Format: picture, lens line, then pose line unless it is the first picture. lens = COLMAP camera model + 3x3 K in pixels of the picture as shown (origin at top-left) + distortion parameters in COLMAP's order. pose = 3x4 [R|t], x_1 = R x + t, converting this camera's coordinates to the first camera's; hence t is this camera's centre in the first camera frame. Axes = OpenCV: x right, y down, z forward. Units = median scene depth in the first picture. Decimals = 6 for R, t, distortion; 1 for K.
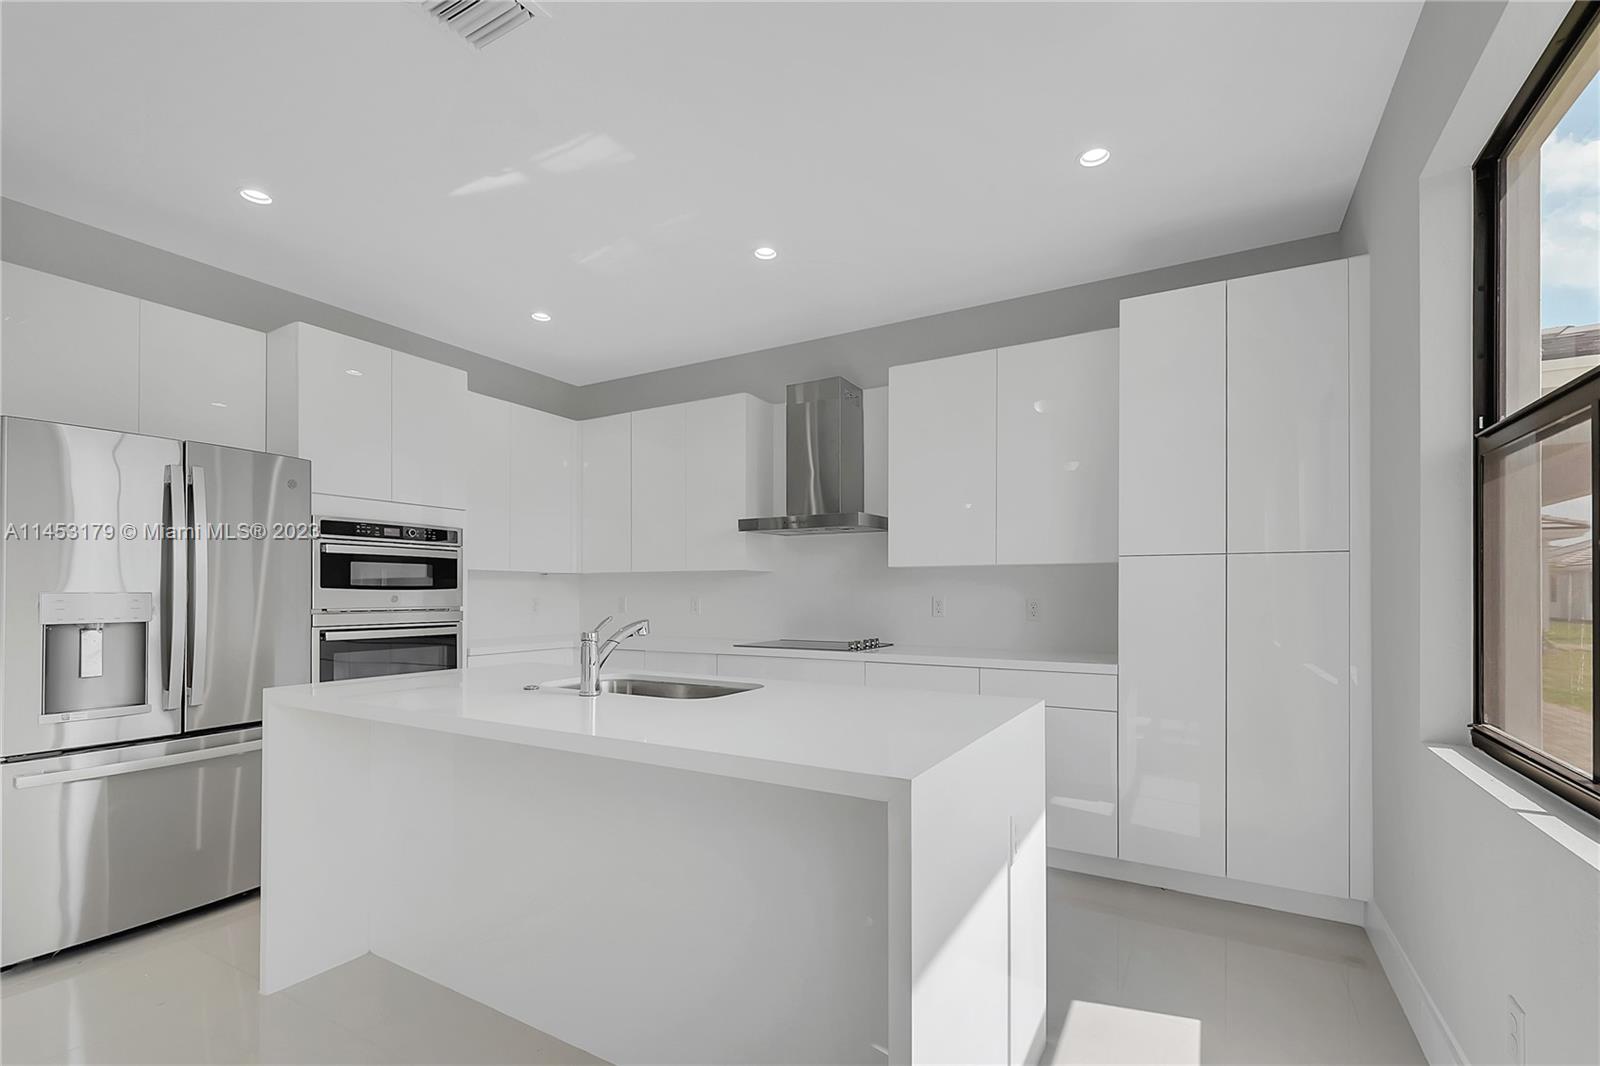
lens RADIAL K [[733.7, 0, 798.8], [0, 733.7, 581.2], [0, 0, 1]] dist [0.026286, -0.000161]
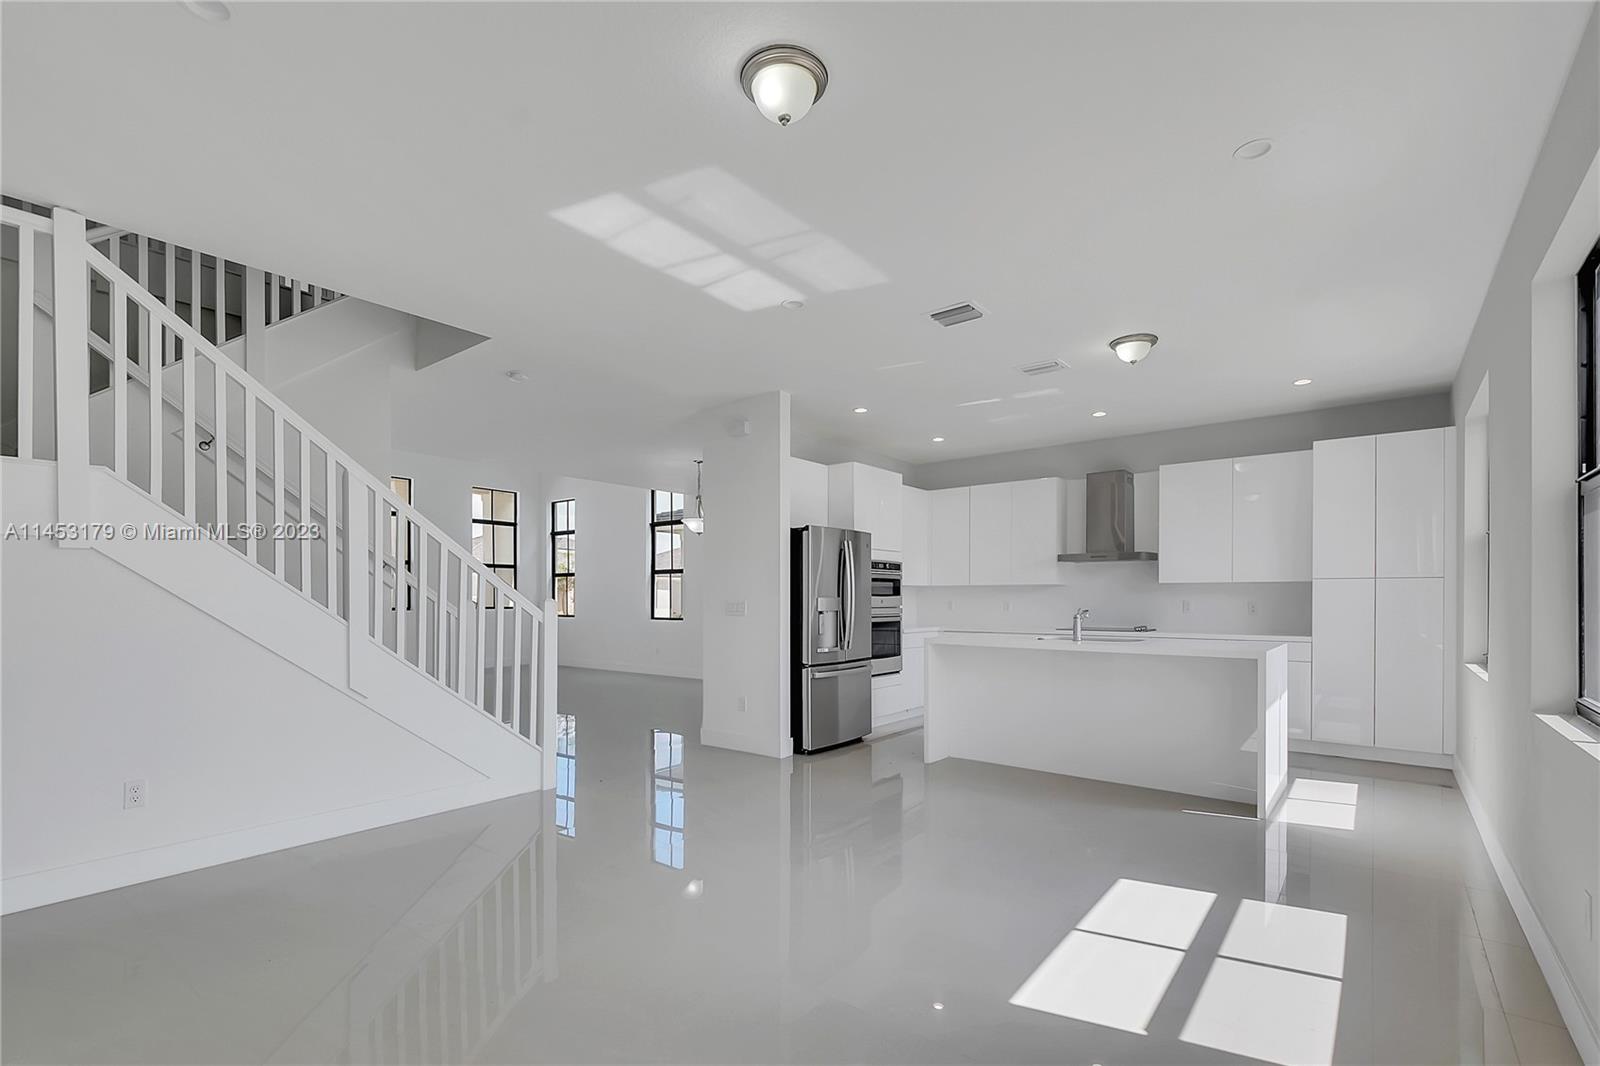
lens RADIAL K [[733.7, 0, 808.8], [0, 733.7, 594.9], [0, 0, 1]] dist [0.026286, -0.000161]
pose [[0.993349, -0.000430, -0.115141, -0.482205], [0.001706, 0.999938, 0.010984, -0.011821], [0.115129, -0.011107, 0.993288, -0.794186]]
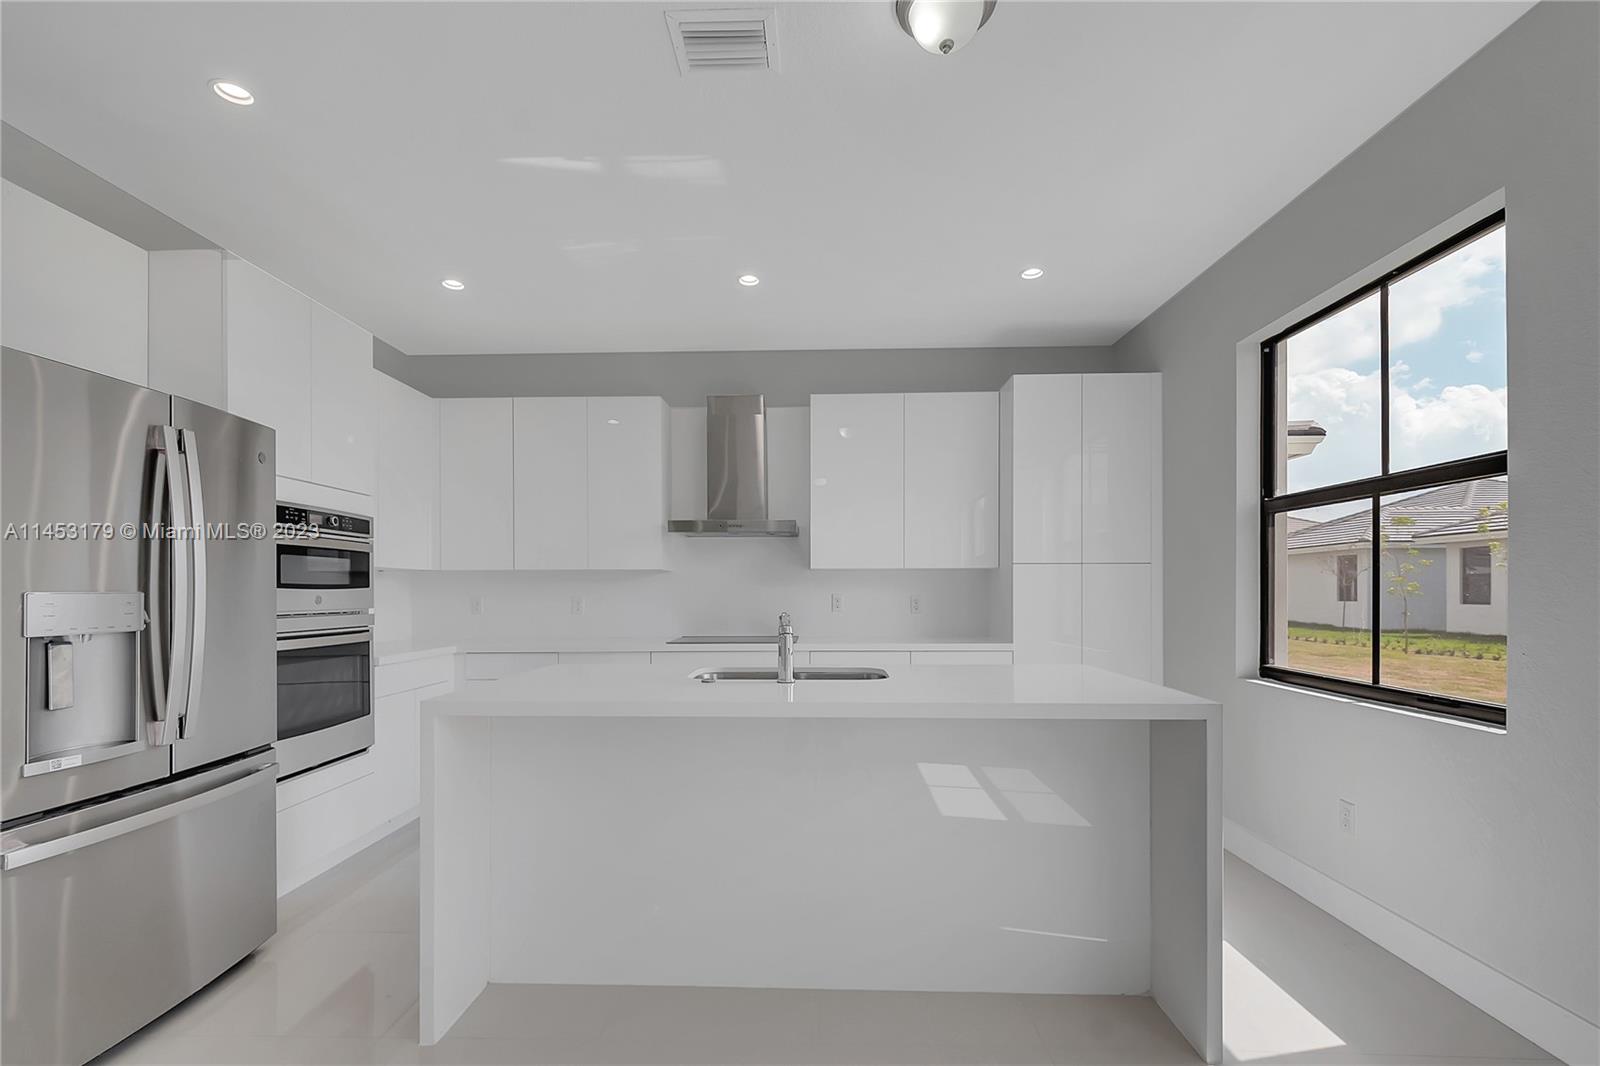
lens RADIAL K [[733.7, 0, 804.1], [0, 733.7, 584.2], [0, 0, 1]] dist [0.026286, -0.000161]
pose [[0.872243, 0.001423, 0.489071, -0.446664], [-0.003819, 0.999985, 0.003902, 0.000455], [-0.489058, -0.005271, 0.872235, 0.006769]]
